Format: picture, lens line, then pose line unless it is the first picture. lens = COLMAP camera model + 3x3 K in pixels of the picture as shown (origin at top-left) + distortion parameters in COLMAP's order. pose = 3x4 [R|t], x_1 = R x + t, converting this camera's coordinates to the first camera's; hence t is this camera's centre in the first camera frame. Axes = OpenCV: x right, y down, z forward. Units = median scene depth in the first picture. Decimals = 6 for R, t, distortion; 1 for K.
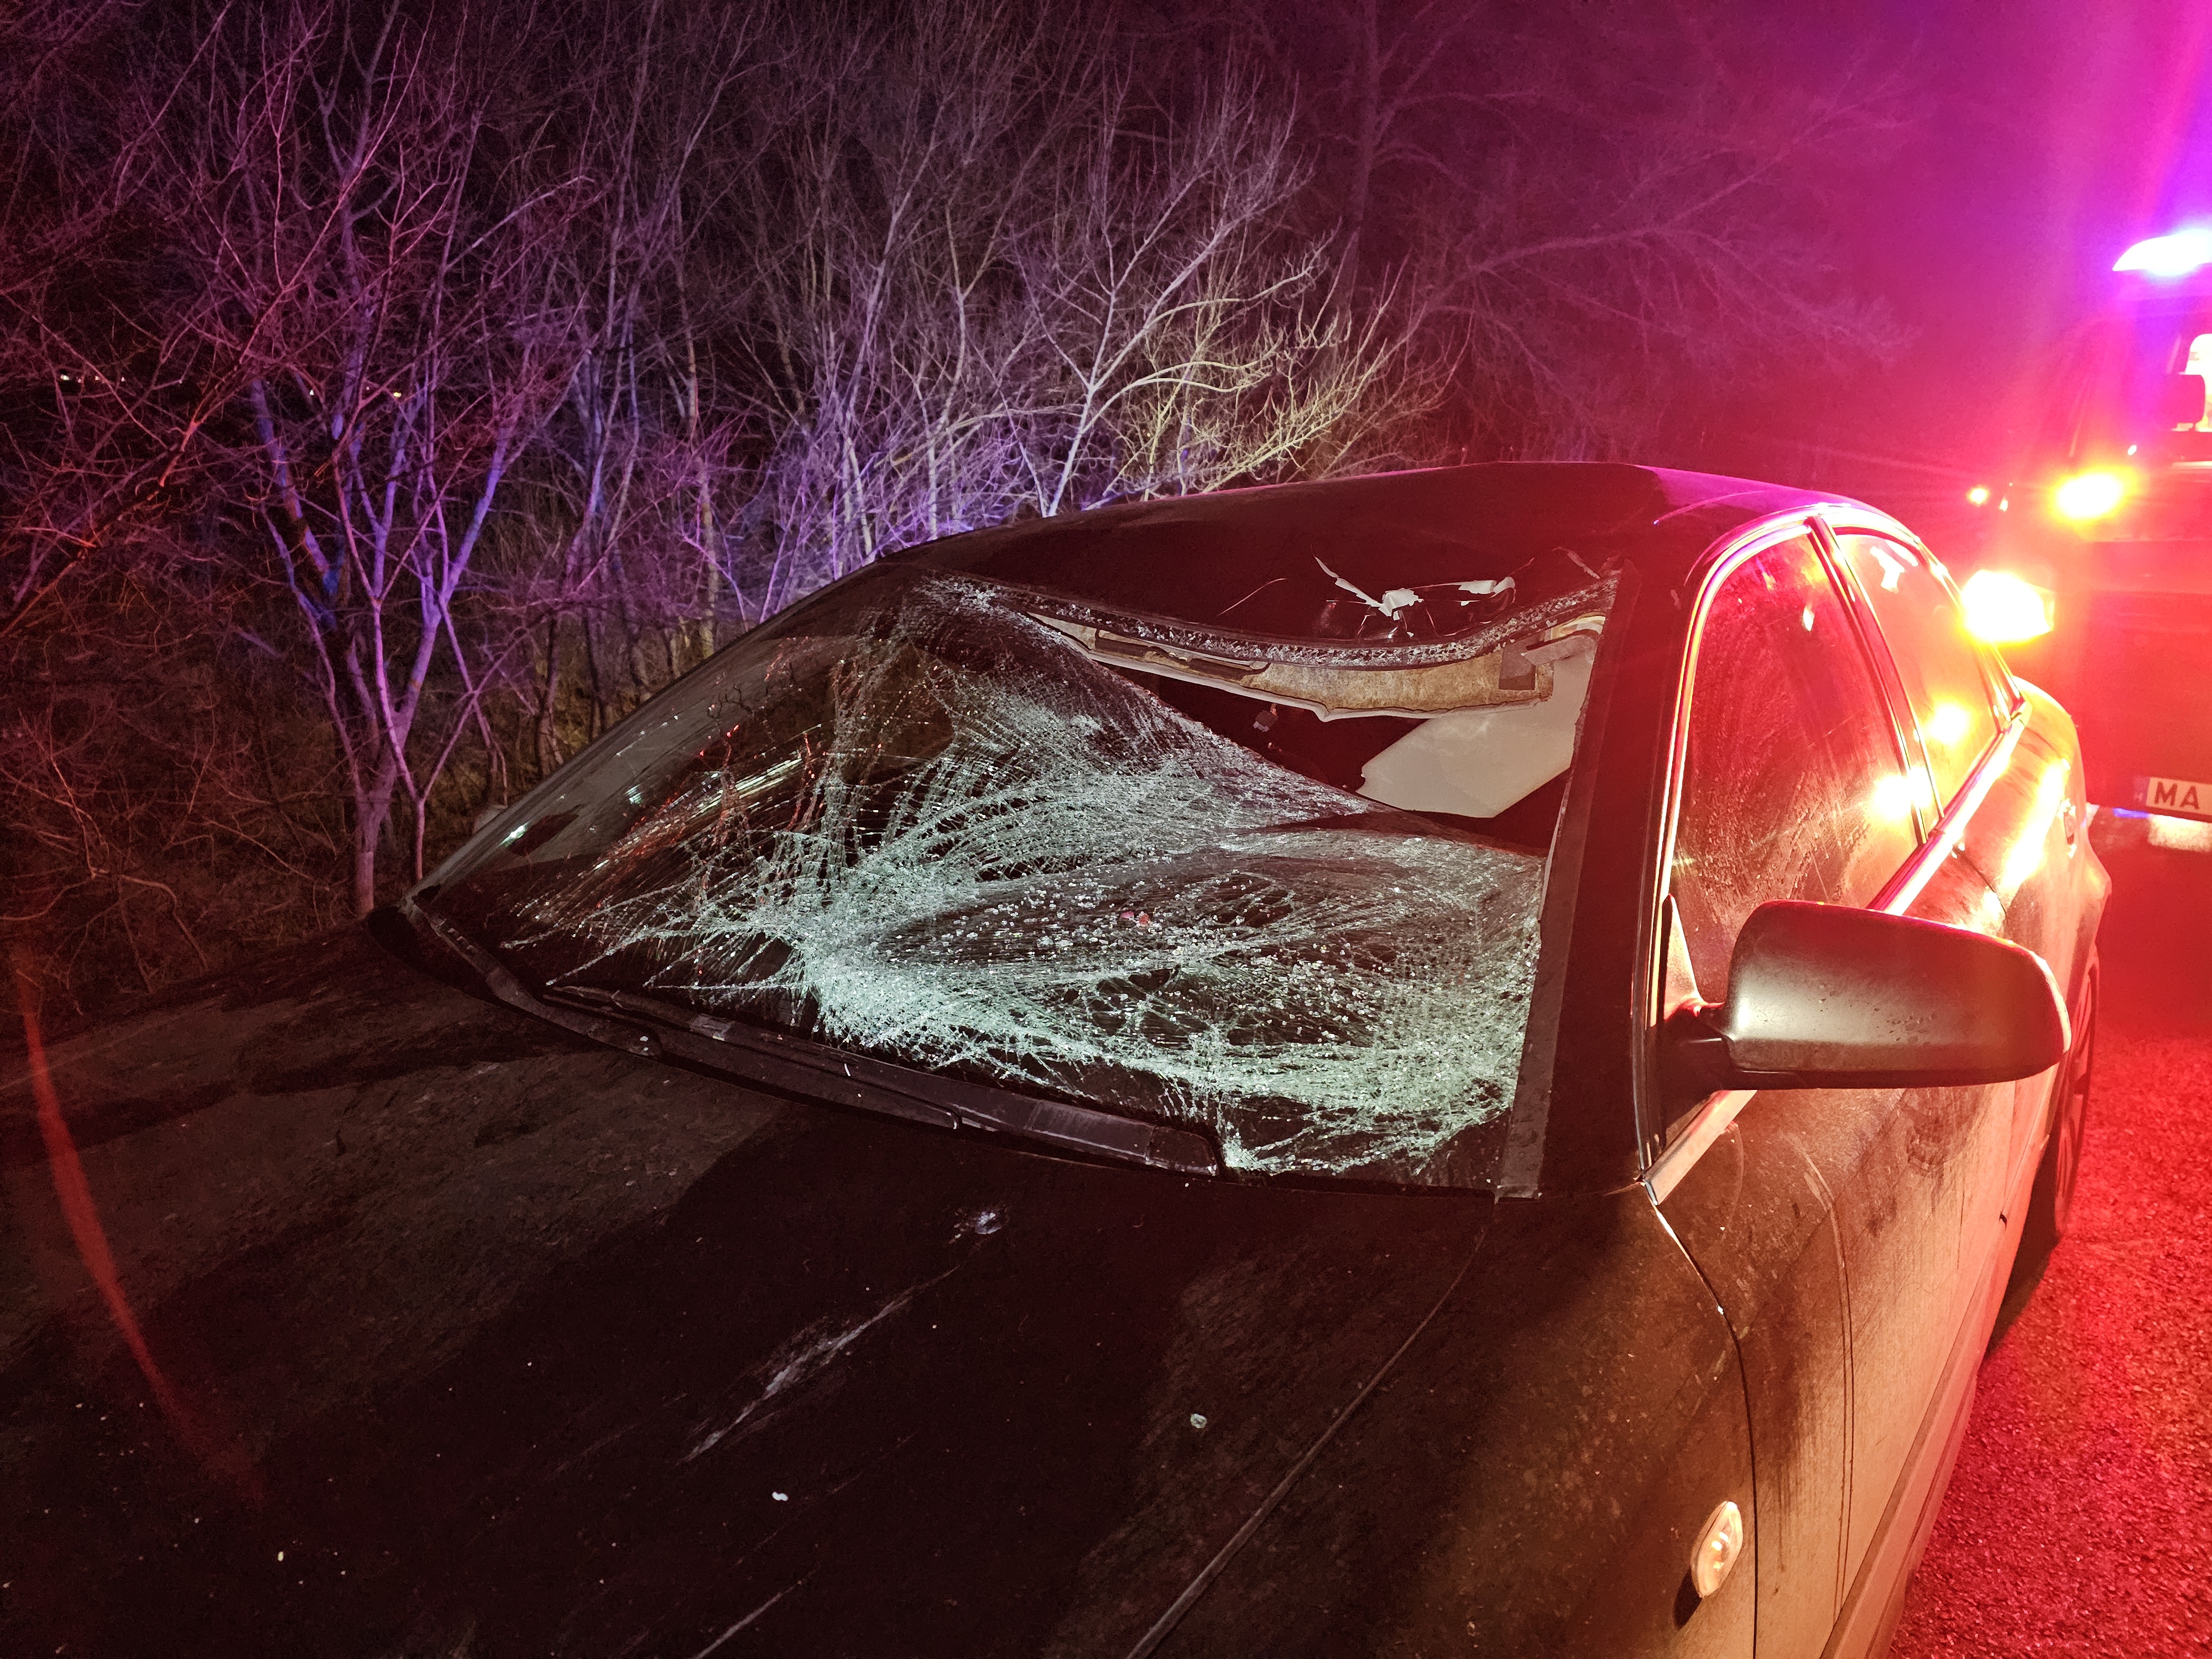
lens RADIAL K [[1514.3, 0, 1100.7], [0, 1514.3, 862.3], [0, 0, 1]] dist [0.071149, -0.112986]
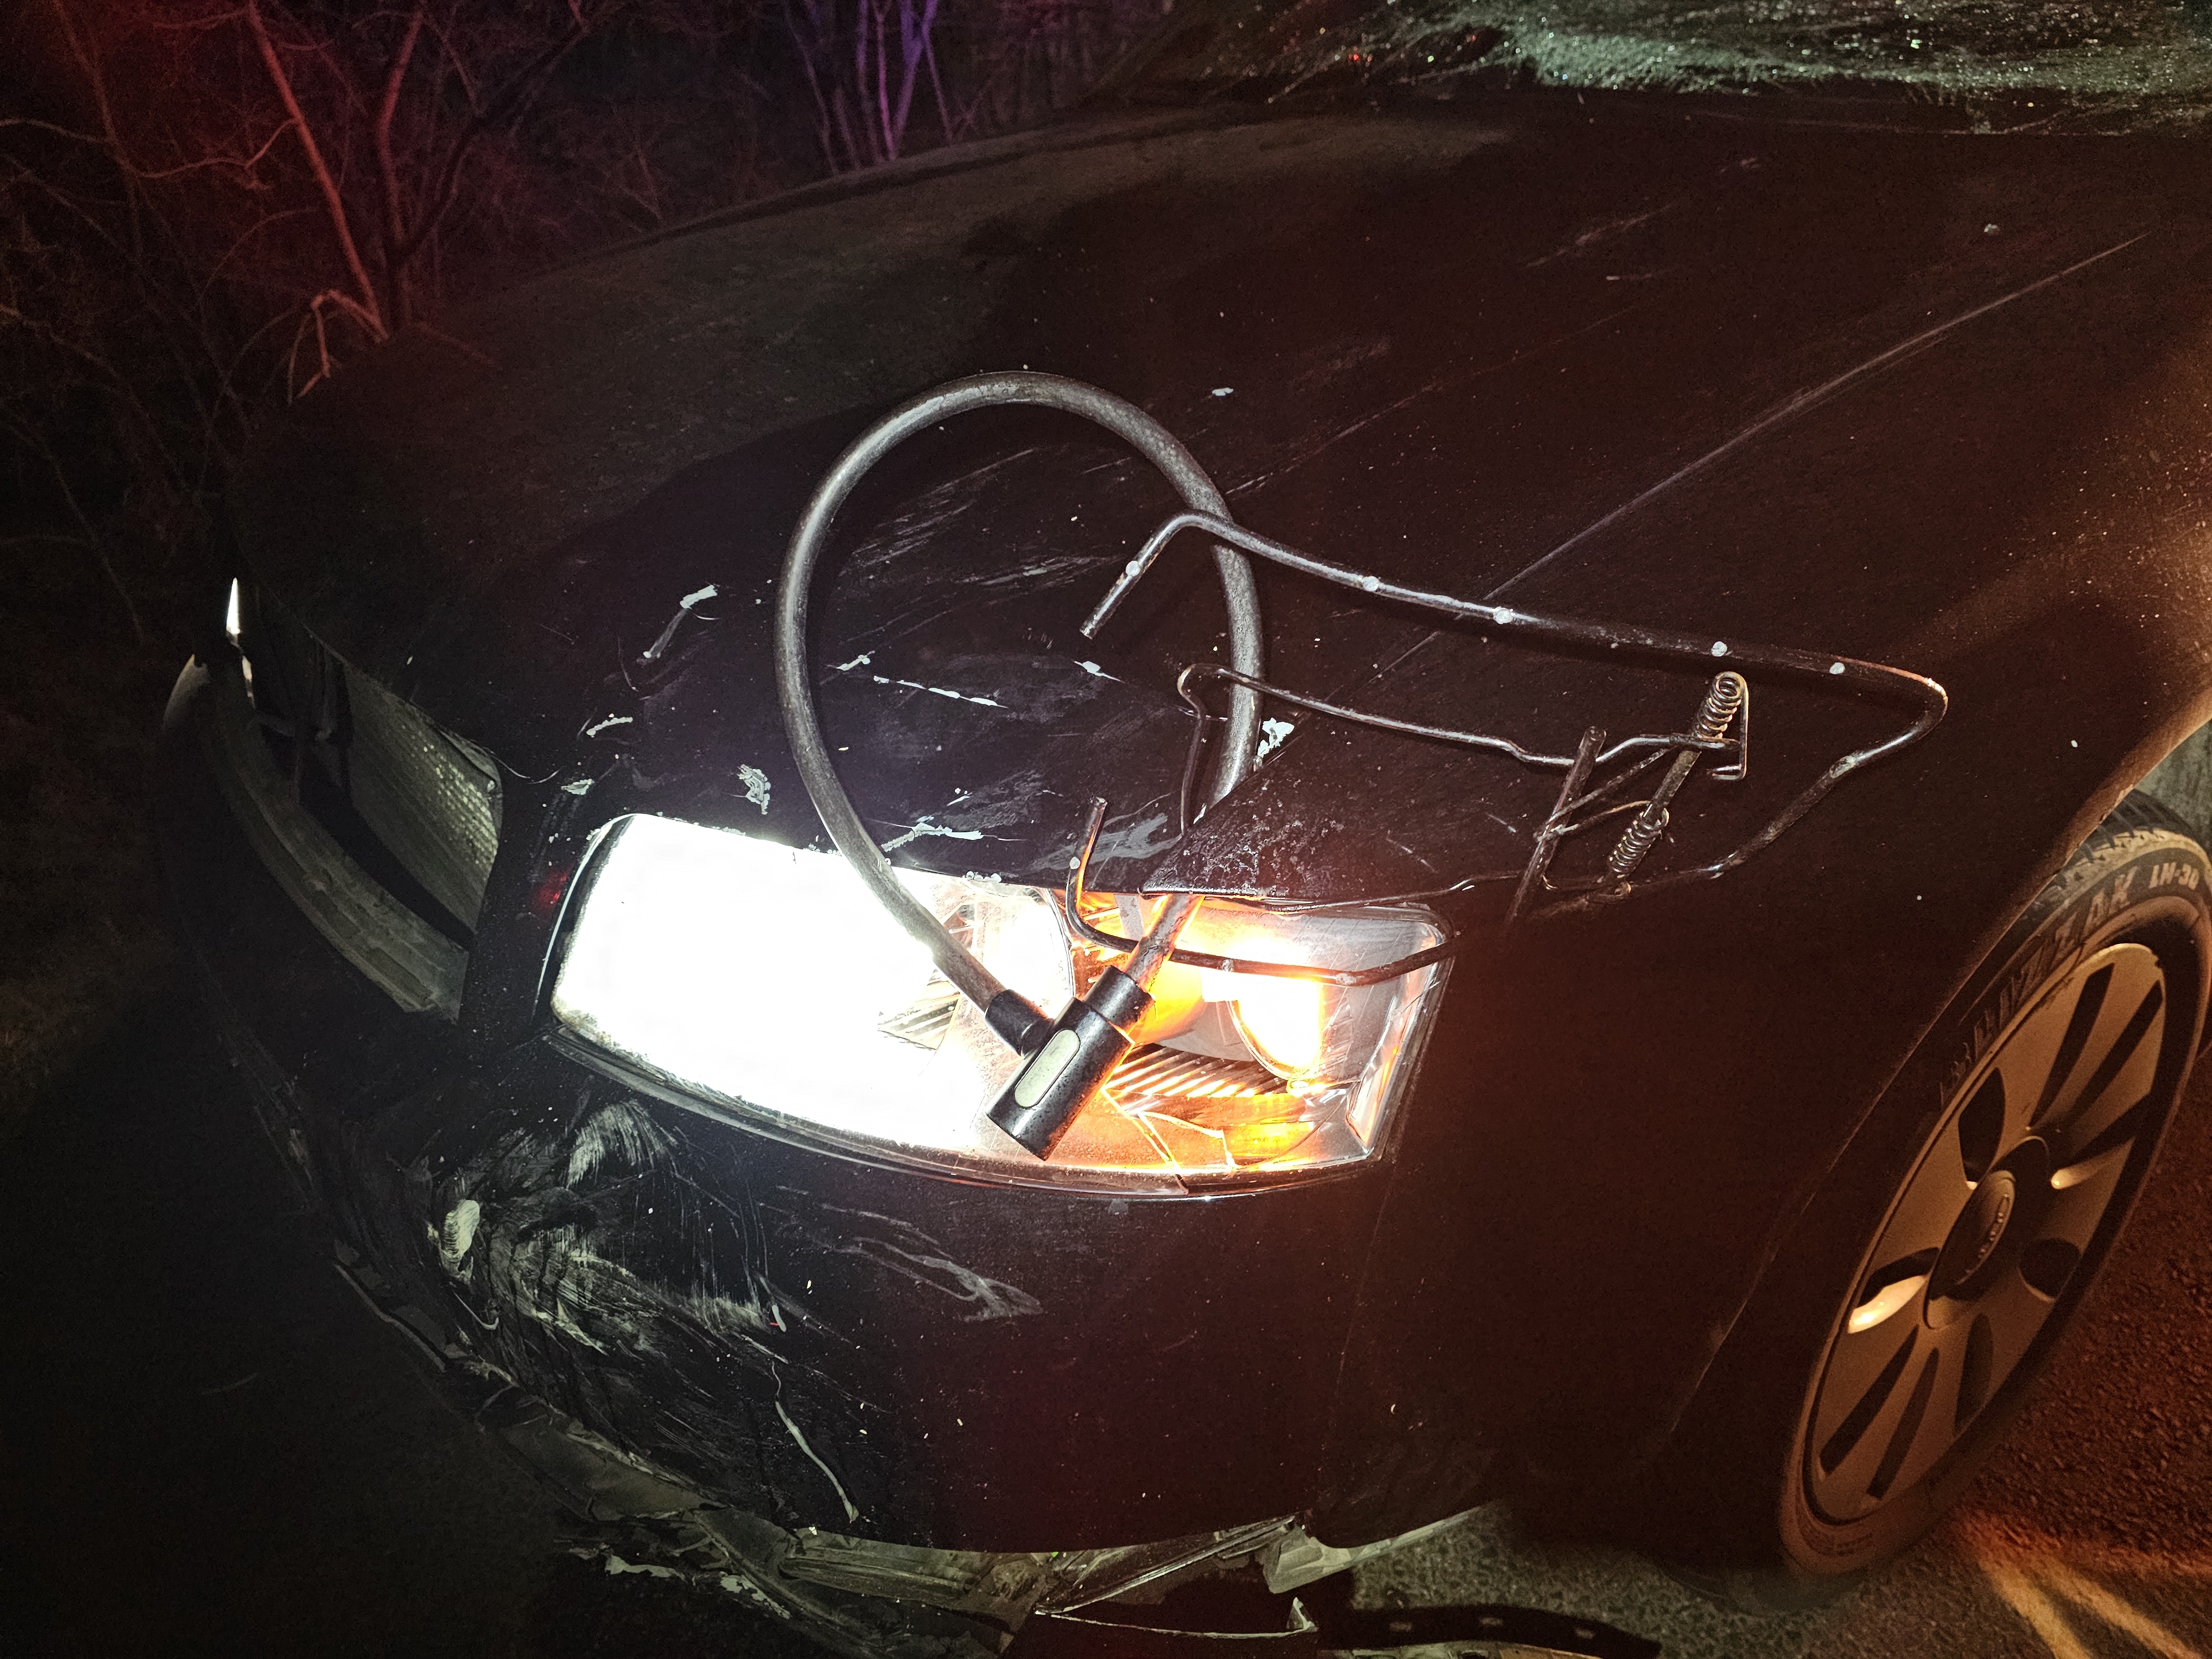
lens RADIAL K [[1548.9, 0, 1106.0], [0, 1548.9, 829.5], [0, 0, 1]] dist [0.005593, -0.004303]
pose [[0.963004, 0.103417, -0.248853, -0.107628], [-0.029817, 0.958654, 0.283007, 0.220564], [0.267831, -0.265117, 0.926272, -0.169515]]
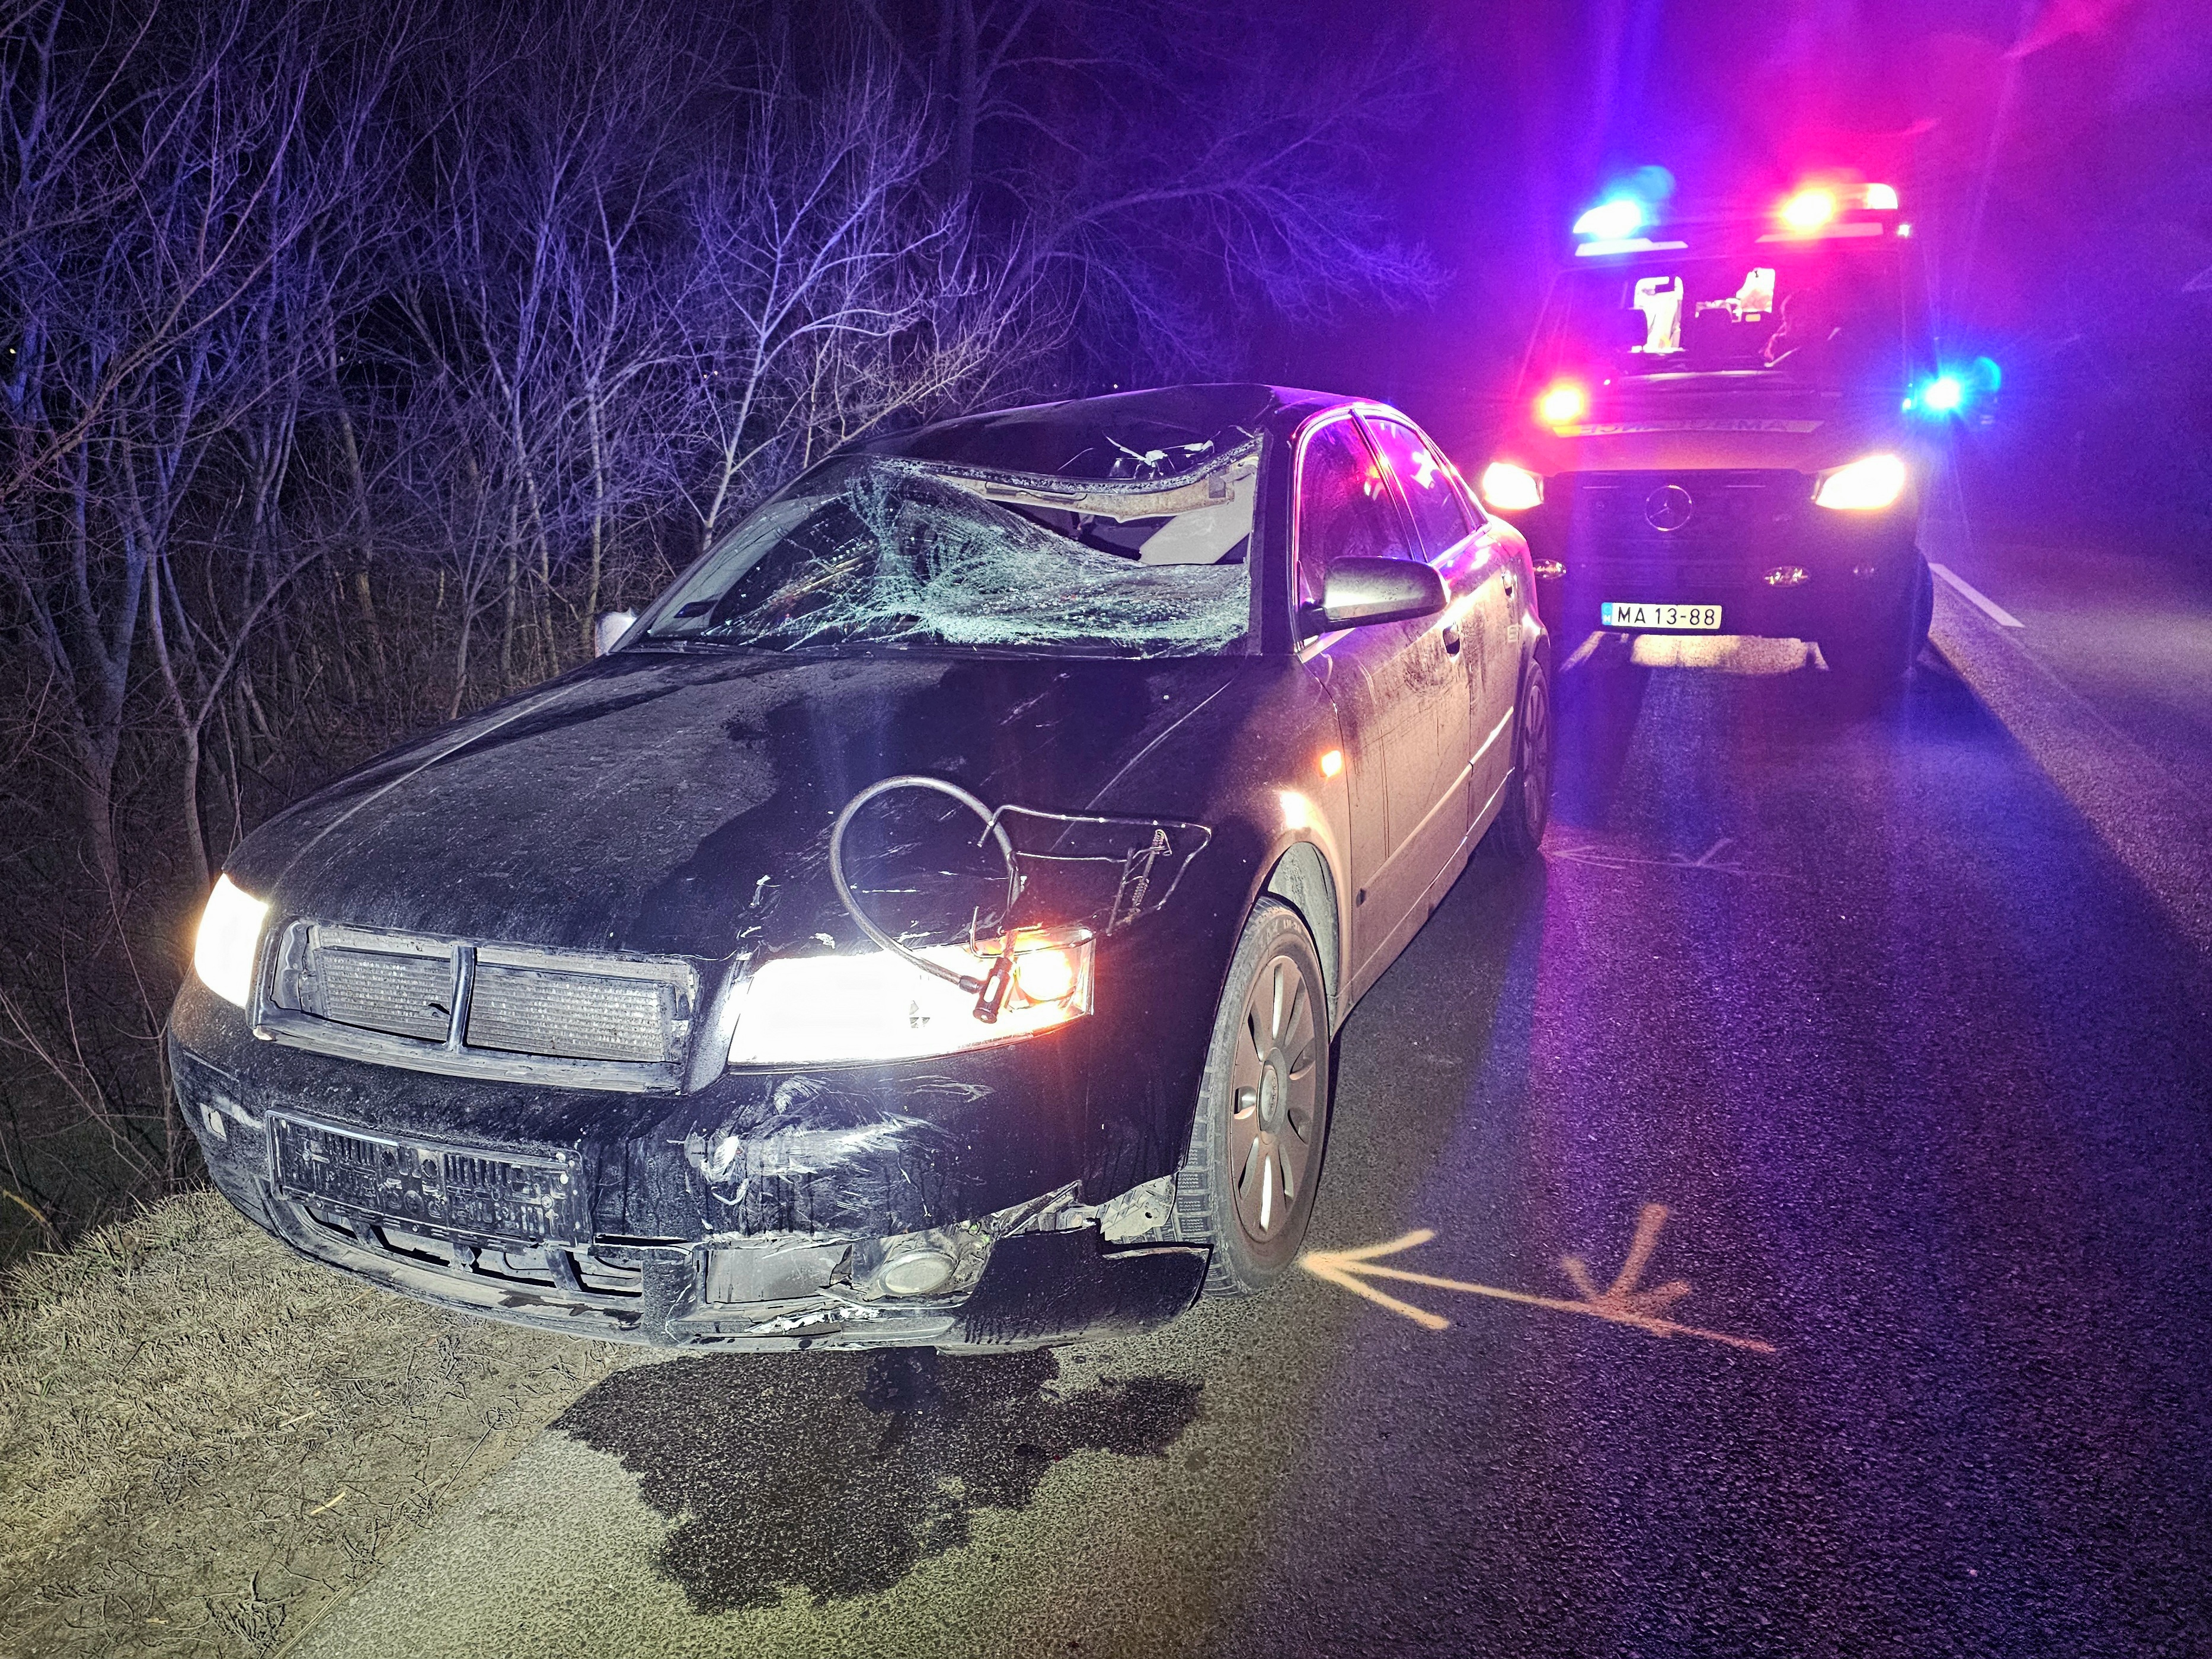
lens RADIAL K [[1548.9, 0, 1106.0], [0, 1548.9, 829.5], [0, 0, 1]] dist [0.005593, -0.004303]
pose [[0.968486, -0.091981, 0.231460, -0.361013], [0.089056, 0.995759, 0.023078, 0.247909], [-0.232601, -0.001738, 0.972571, -0.899919]]
